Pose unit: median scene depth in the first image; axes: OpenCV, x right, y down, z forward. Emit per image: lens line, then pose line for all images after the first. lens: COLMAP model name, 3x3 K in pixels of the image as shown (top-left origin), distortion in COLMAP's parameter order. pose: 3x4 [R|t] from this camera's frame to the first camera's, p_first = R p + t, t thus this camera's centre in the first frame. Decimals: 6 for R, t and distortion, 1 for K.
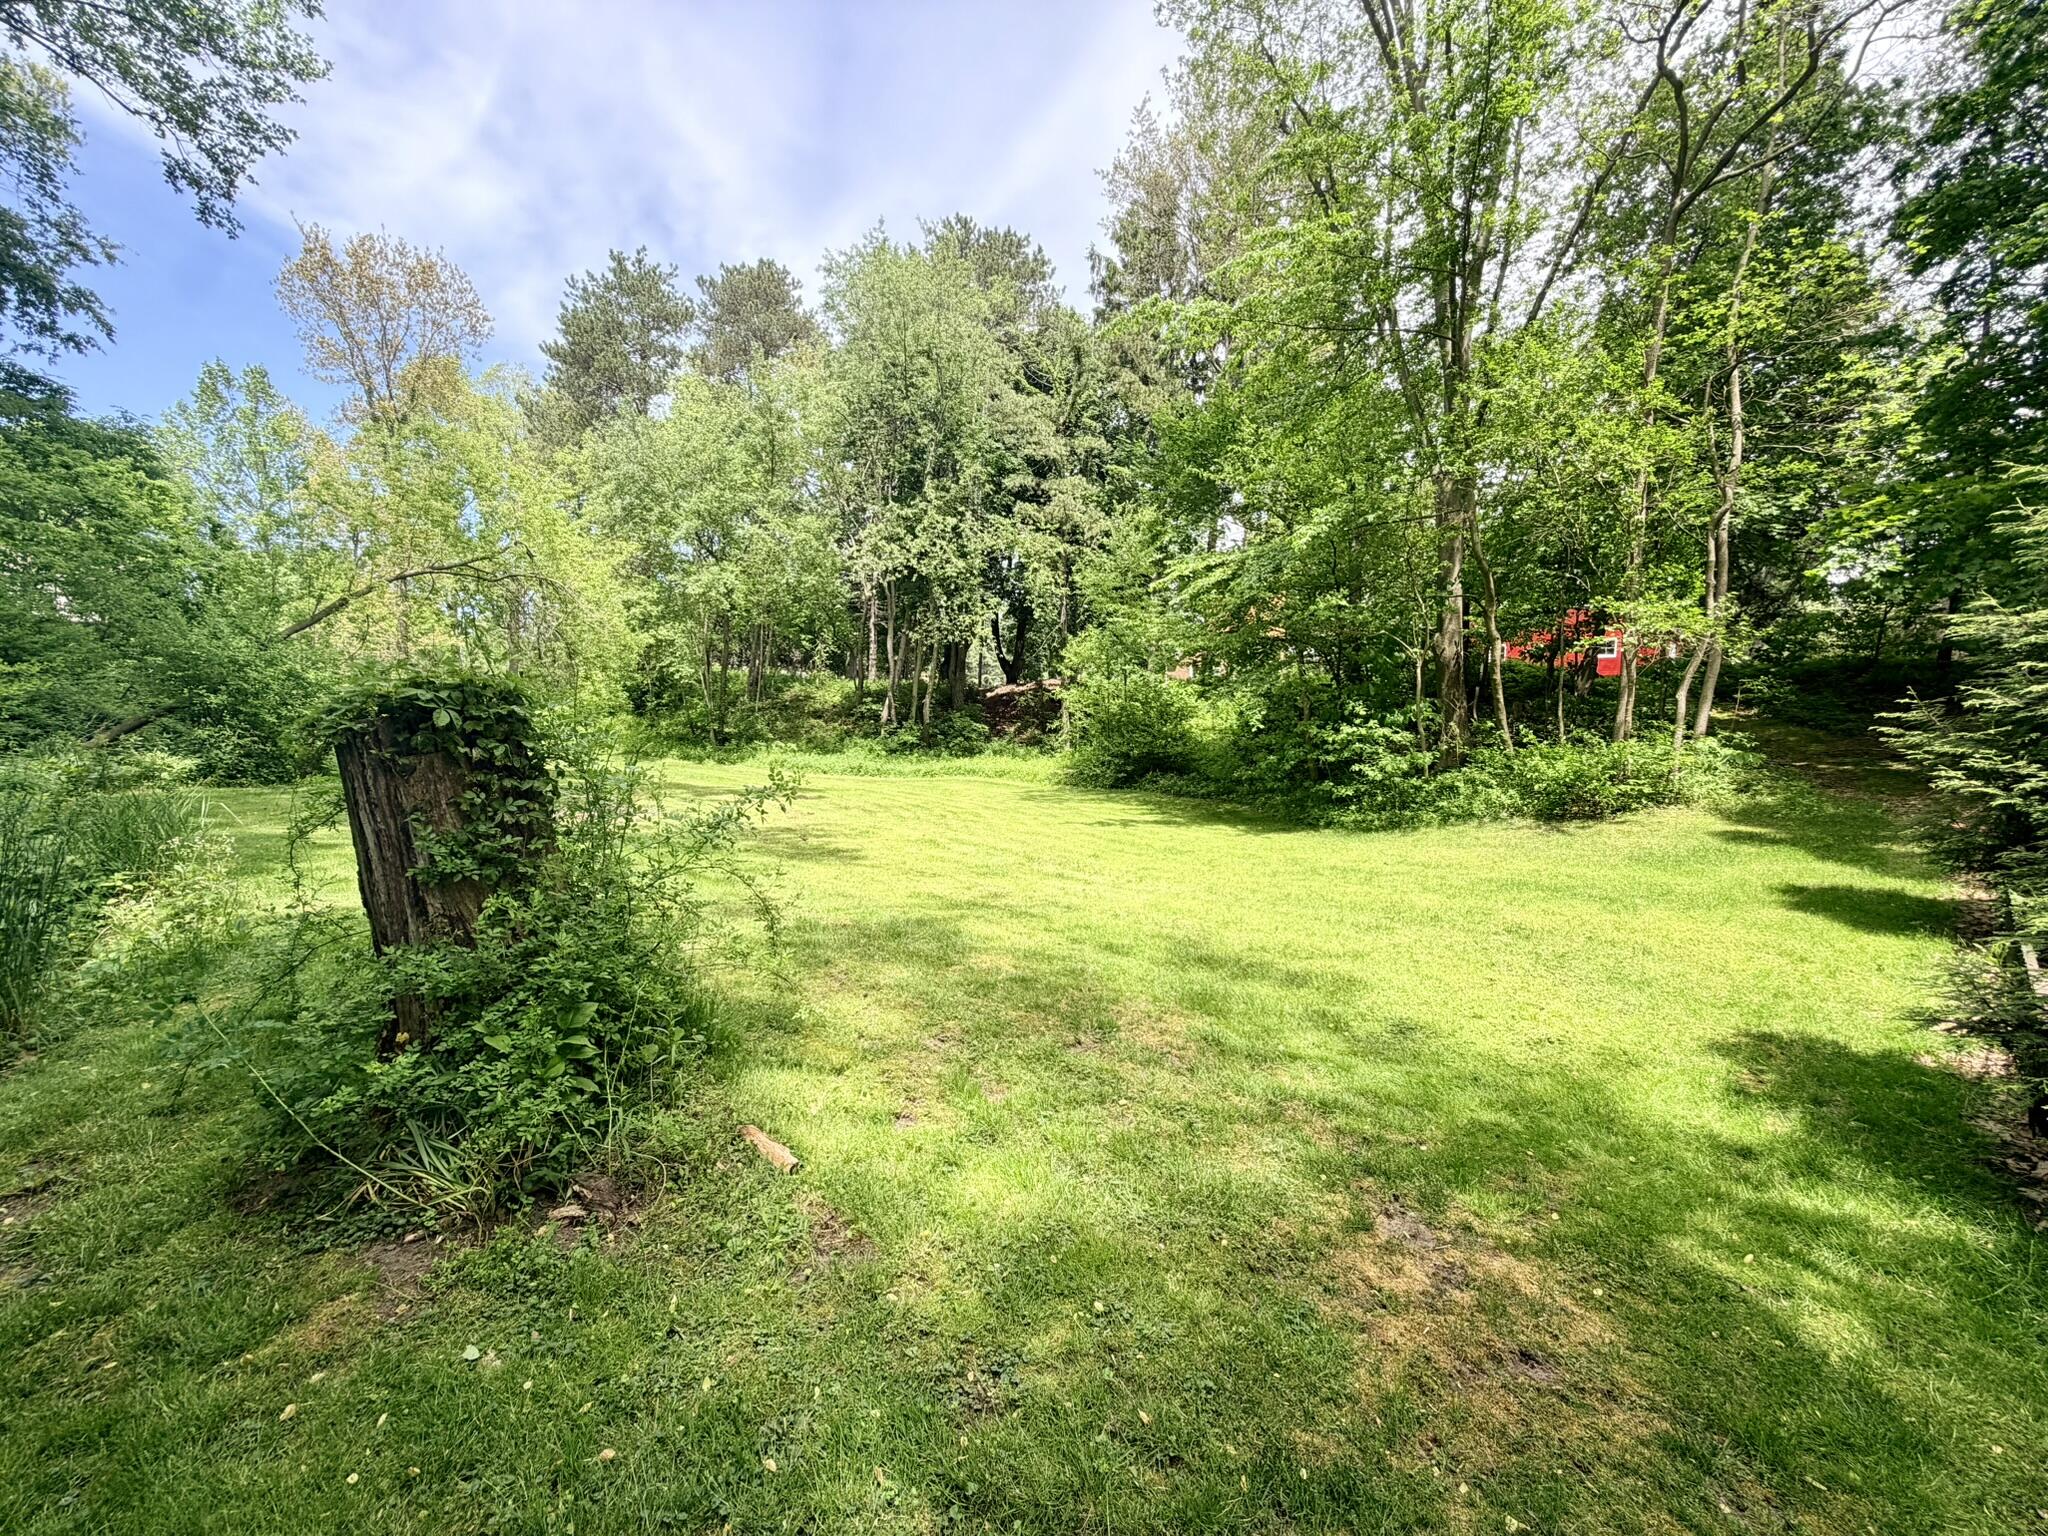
lens RADIAL K [[817.4, 0, 1018.4], [0, 817.4, 764.5], [0, 0, 1]] dist [-0.001759, 0.000401]
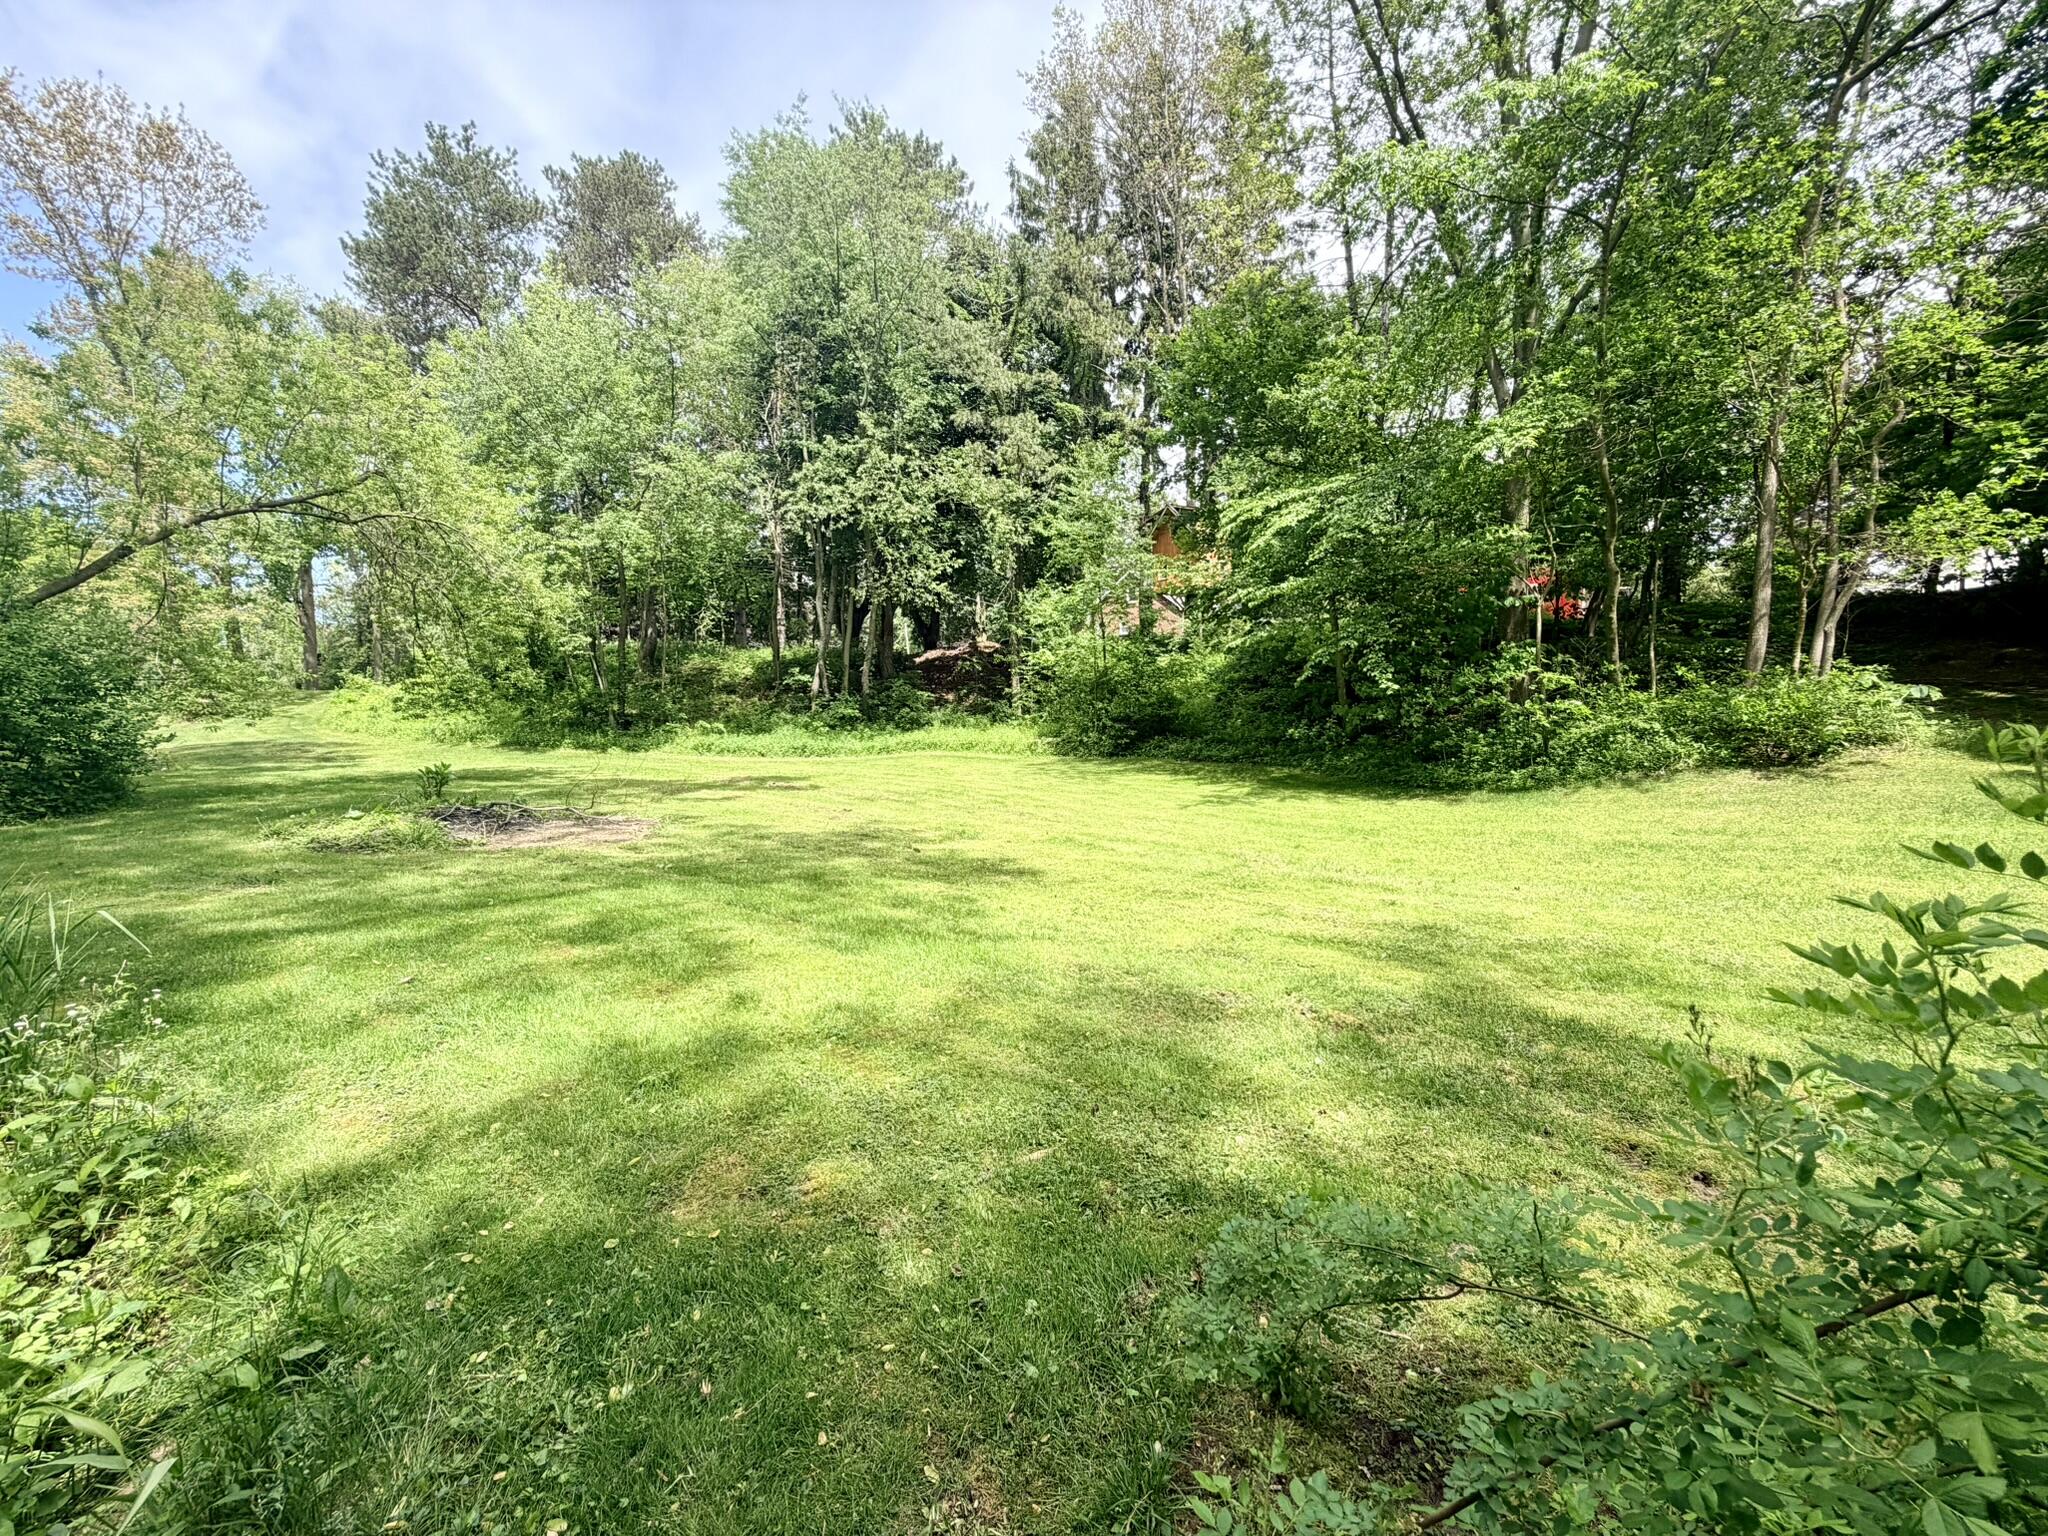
lens RADIAL K [[817.4, 0, 1018.4], [0, 817.4, 764.5], [0, 0, 1]] dist [-0.001759, 0.000401]
pose [[0.984428, -0.054977, 0.166969, -0.100531], [0.048045, 0.997818, 0.045282, -0.005617], [-0.169094, -0.036555, 0.984922, 0.088013]]
